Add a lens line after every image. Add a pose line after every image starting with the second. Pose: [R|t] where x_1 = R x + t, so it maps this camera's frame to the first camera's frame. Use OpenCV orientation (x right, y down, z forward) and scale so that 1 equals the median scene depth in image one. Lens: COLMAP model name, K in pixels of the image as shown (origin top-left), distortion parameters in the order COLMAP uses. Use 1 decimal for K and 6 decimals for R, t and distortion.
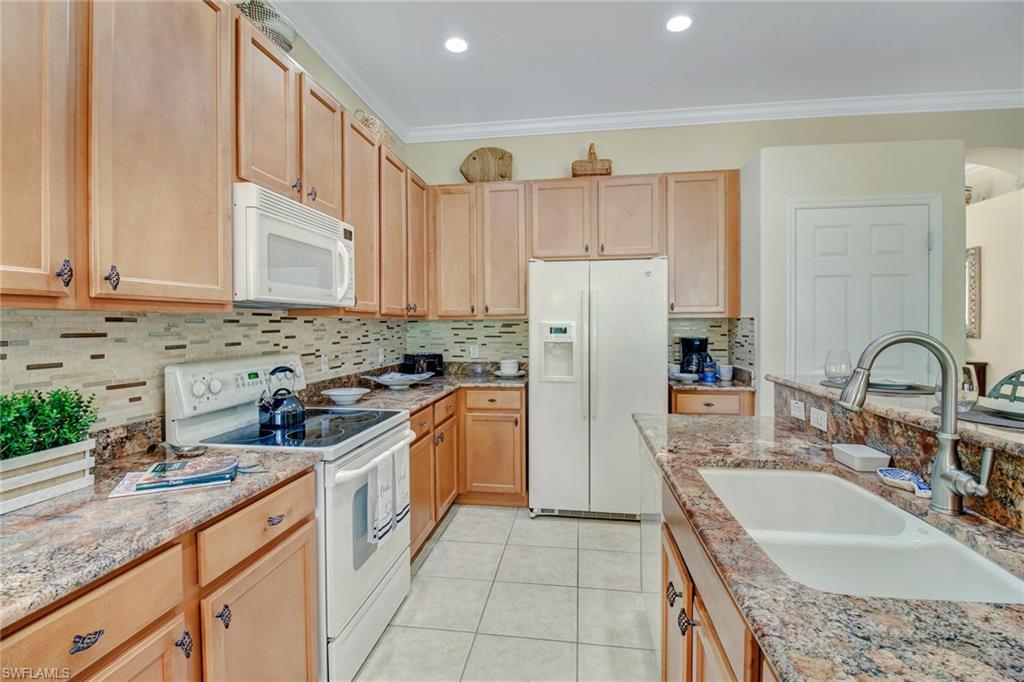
lens RADIAL K [[496.6, 0, 512.0], [0, 496.6, 330.4], [0, 0, 1]] dist [-0.015106, -0.000112]
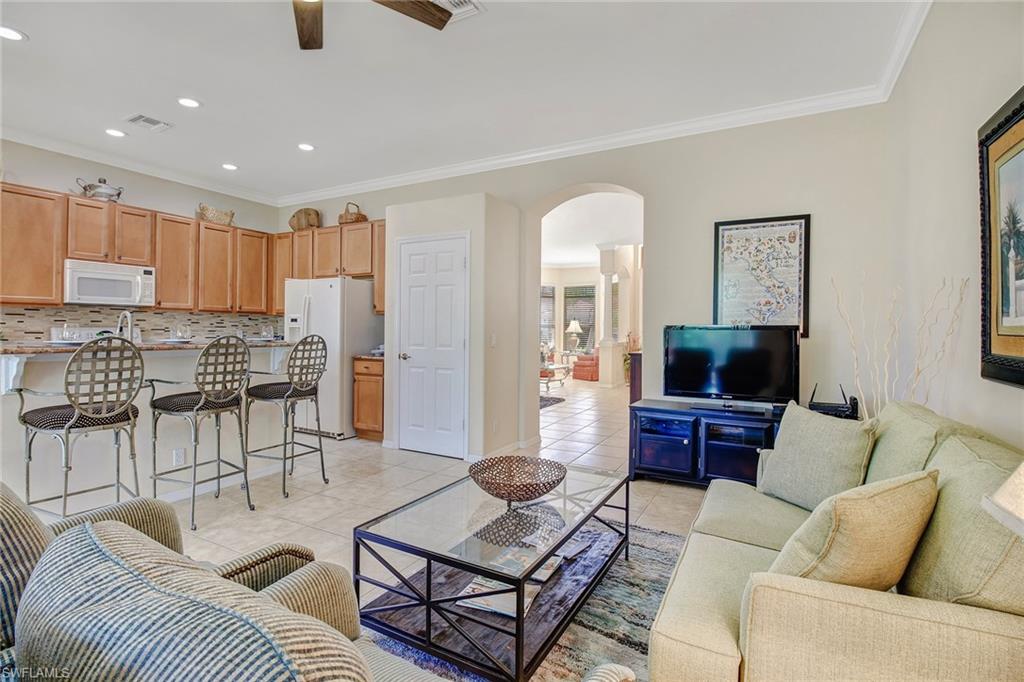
lens RADIAL K [[494.5, 0, 495.9], [0, 494.5, 334.0], [0, 0, 1]] dist [-0.025793, -0.000637]
pose [[0.939931, 0.018313, -0.340873, 1.876546], [-0.019301, 0.999814, 0.000493, 0.046810], [0.340819, 0.006115, 0.940109, -0.502357]]
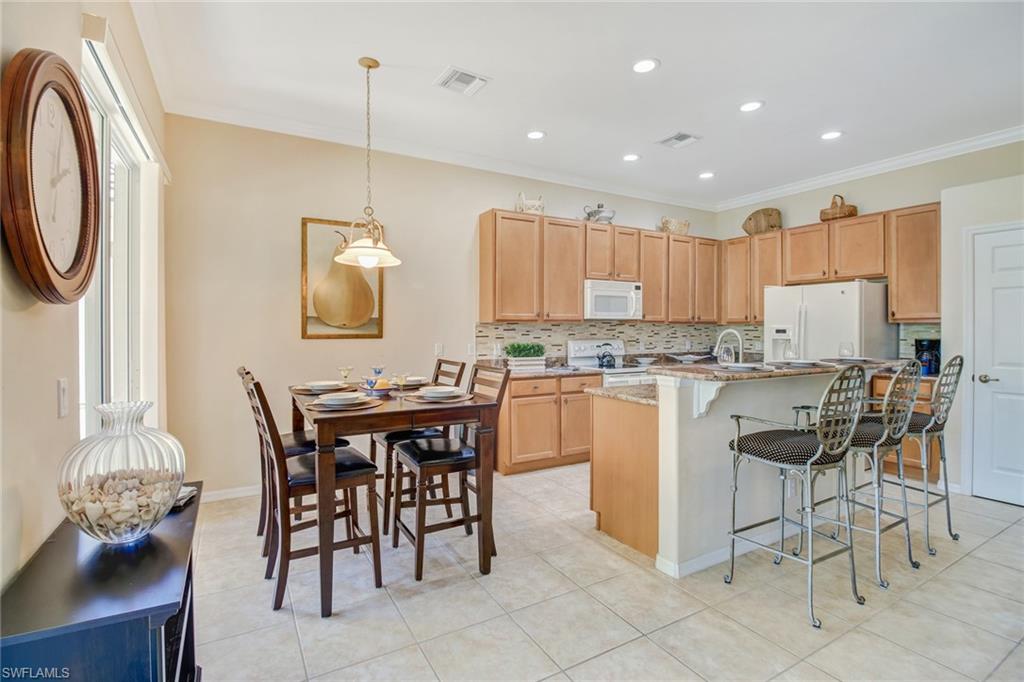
lens RADIAL K [[484.3, 0, 501.3], [0, 484.3, 331.5], [0, 0, 1]] dist [0.002566, -0.012605]
pose [[0.620700, 0.009818, -0.783987, 1.052729], [-0.012879, 0.999914, 0.002326, 0.011682], [0.783942, 0.008653, 0.620773, -0.897867]]
